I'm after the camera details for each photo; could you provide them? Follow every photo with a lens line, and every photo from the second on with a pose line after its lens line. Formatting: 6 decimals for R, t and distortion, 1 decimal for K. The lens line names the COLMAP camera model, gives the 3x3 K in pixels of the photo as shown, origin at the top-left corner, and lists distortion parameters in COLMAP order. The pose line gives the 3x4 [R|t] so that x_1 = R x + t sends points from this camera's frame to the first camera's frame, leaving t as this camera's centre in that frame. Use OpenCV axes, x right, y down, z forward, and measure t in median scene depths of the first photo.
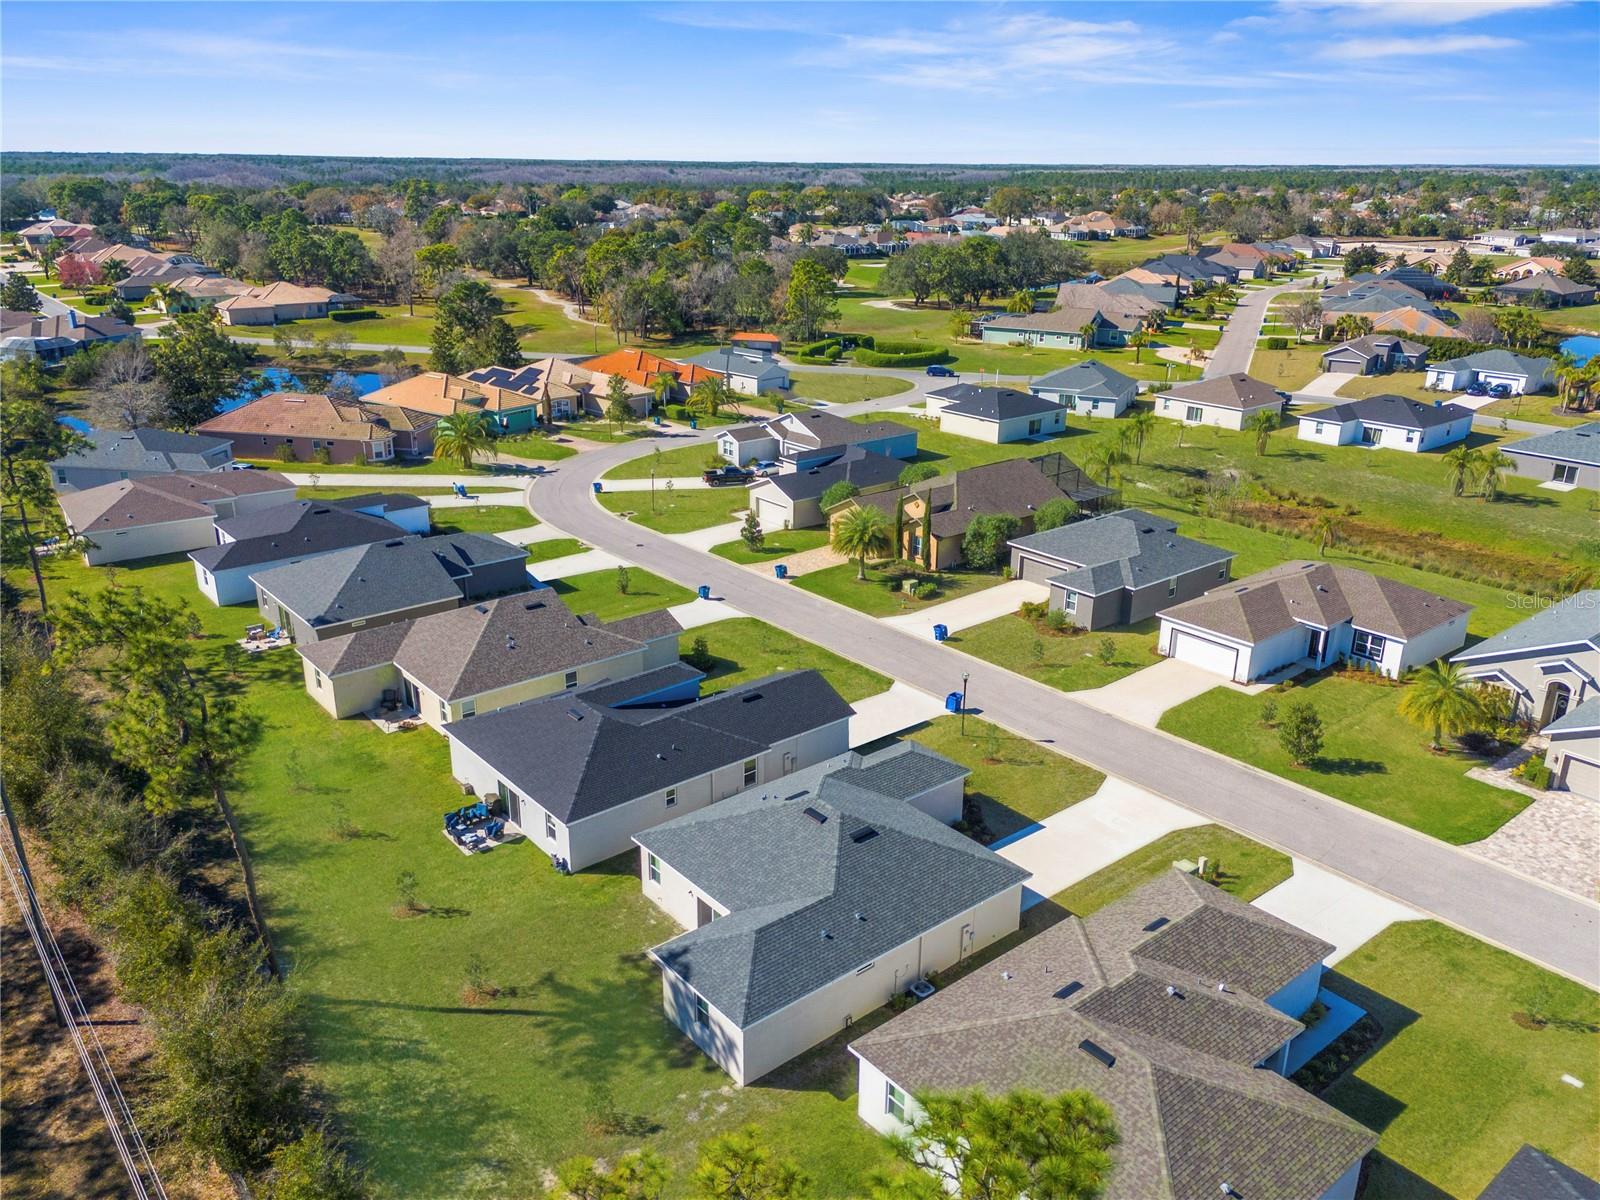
lens RADIAL K [[1208.3, 0, 800.0], [0, 1208.3, 600.0], [0, 0, 1]] dist [0.042382, -0.005542]
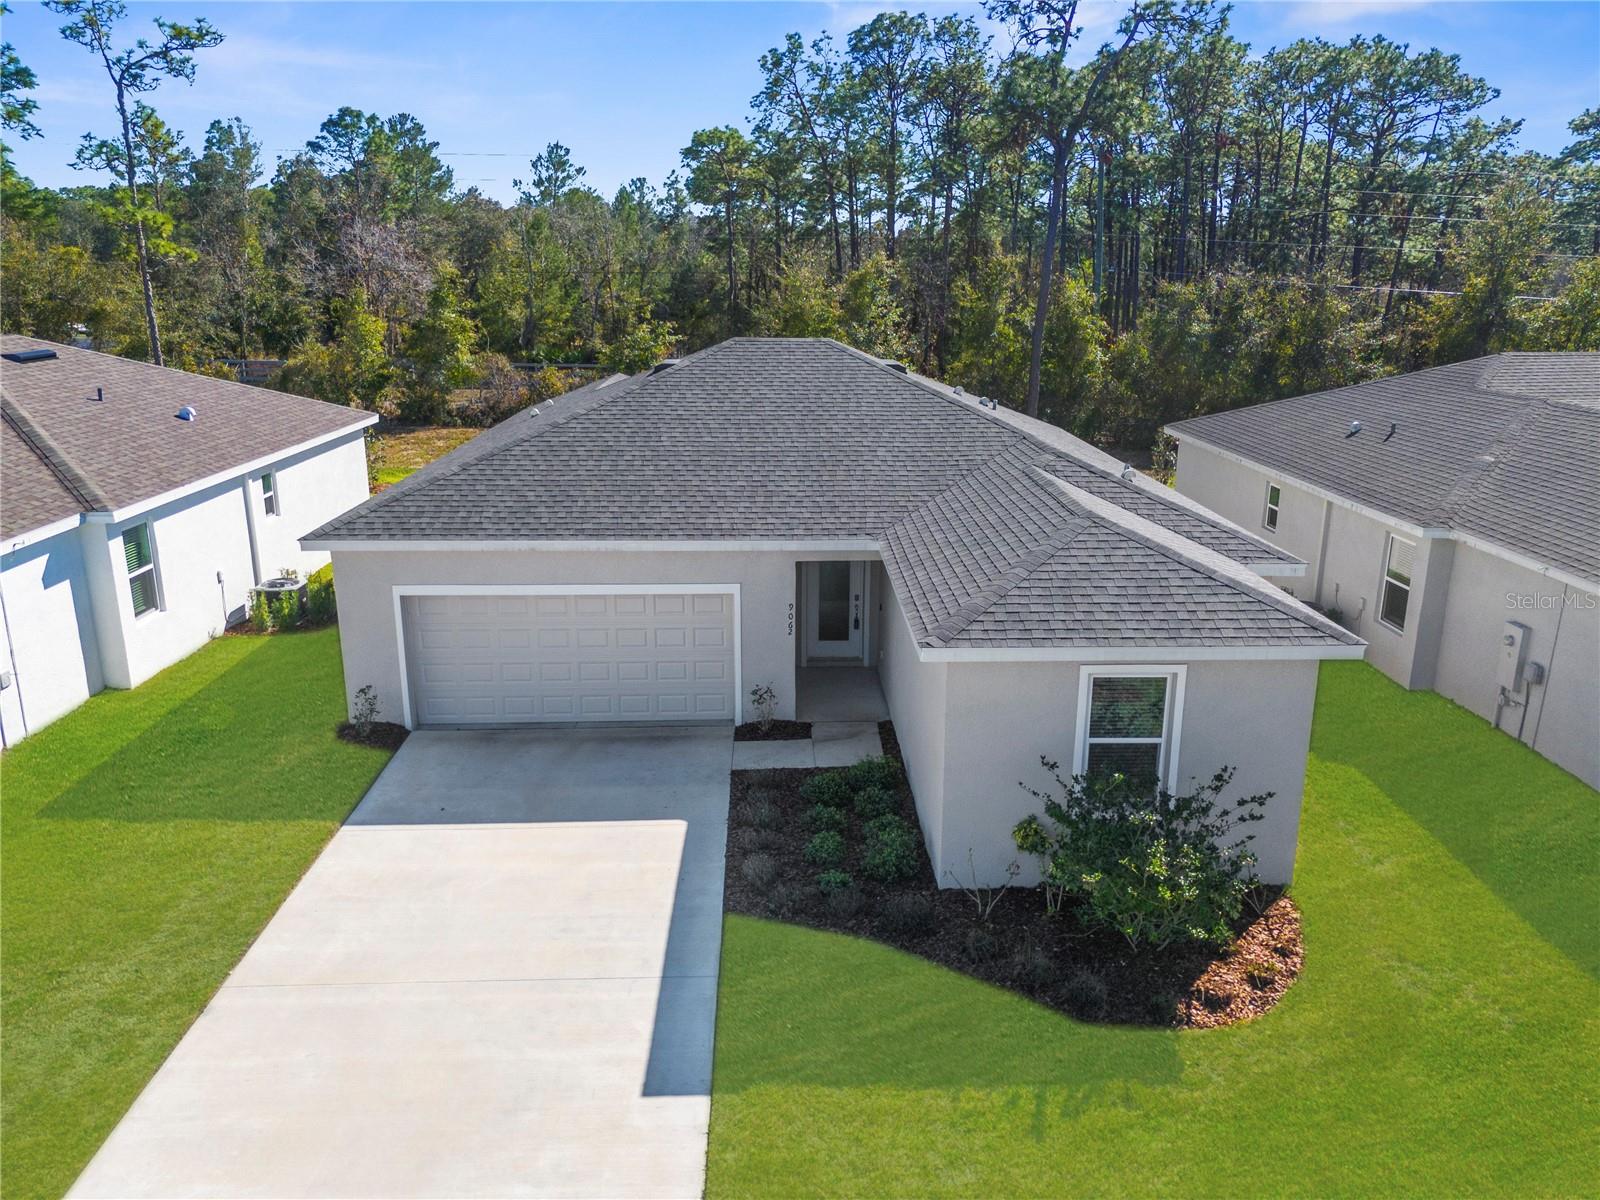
lens RADIAL K [[1208.3, 0, 800.0], [0, 1208.3, 600.0], [0, 0, 1]] dist [0.042382, -0.005542]
pose [[-0.622283, 0.202743, -0.756081, 0.079399], [-0.269554, 0.851307, 0.450130, 0.013213], [0.734918, 0.483913, -0.475104, 0.280680]]
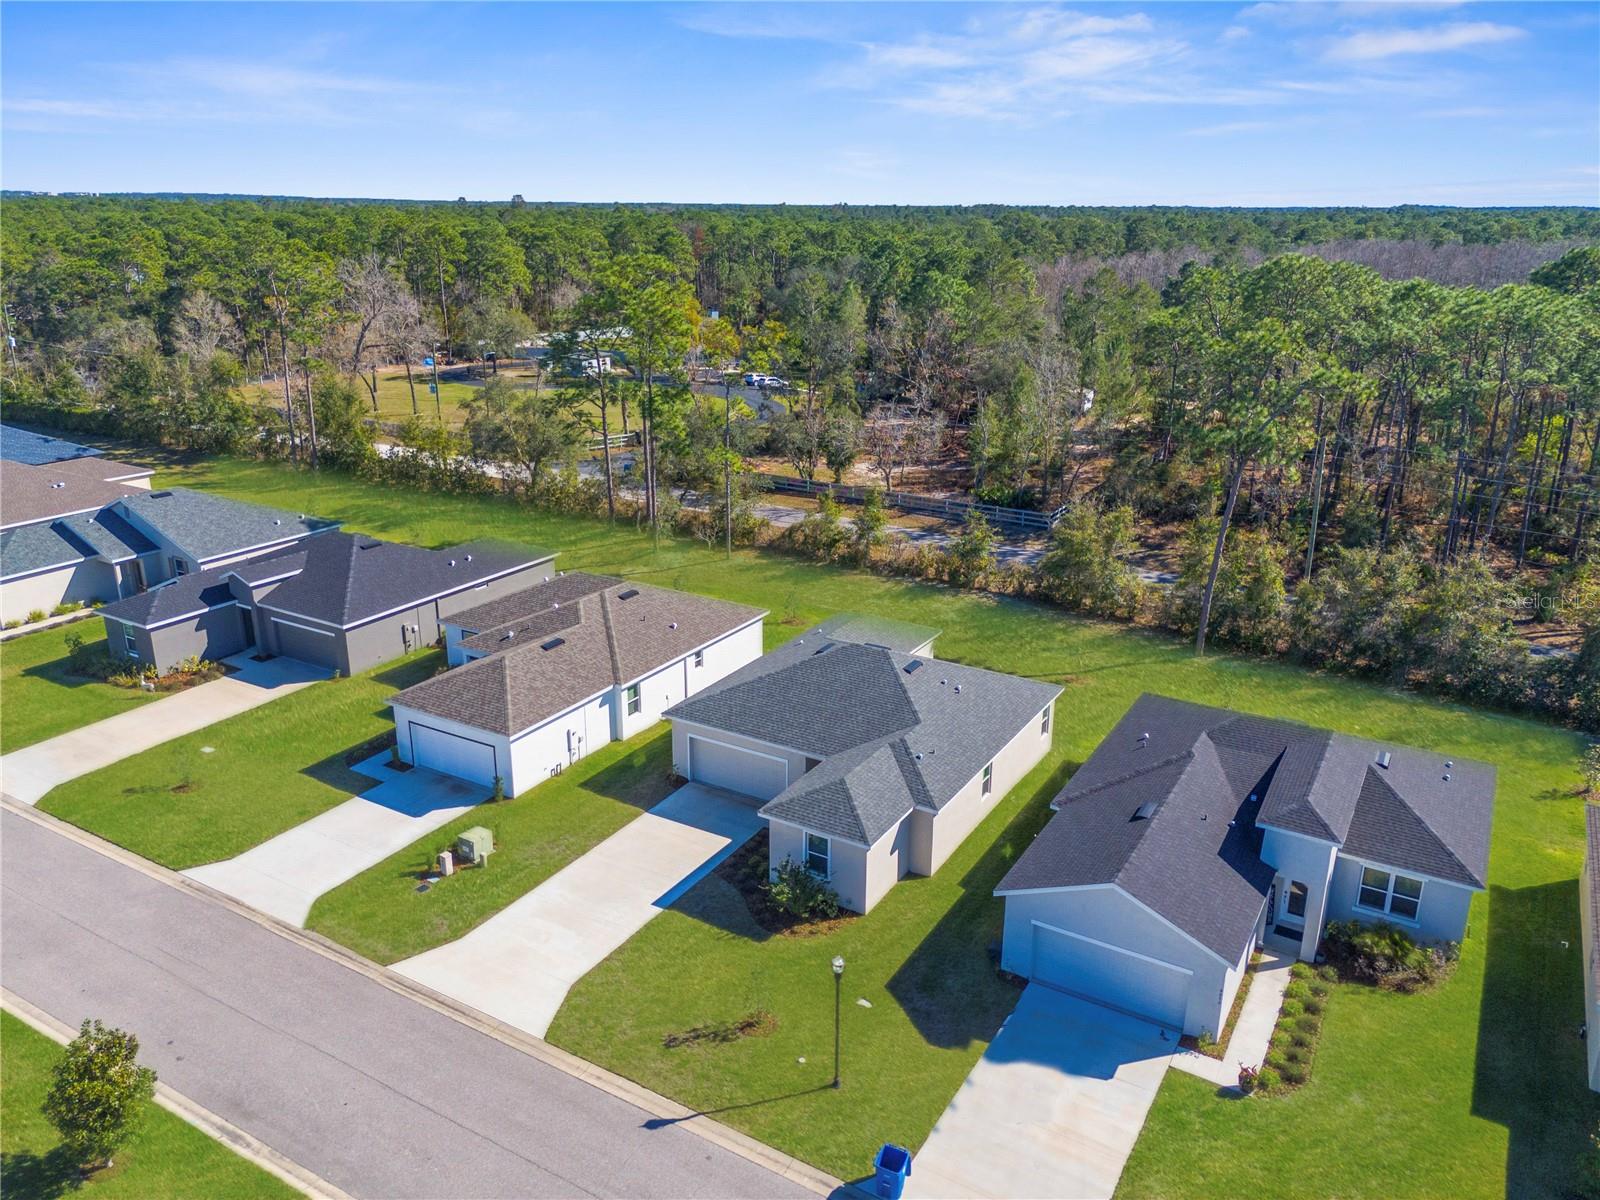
lens RADIAL K [[1176.5, 0, 790.7], [0, 1176.5, 627.6], [0, 0, 1]] dist [0.068056, -0.000748]
pose [[-0.945576, 0.095646, -0.311028, 0.085074], [-0.125309, 0.775083, 0.619310, -0.095359], [0.300307, 0.624579, -0.720914, 0.372724]]
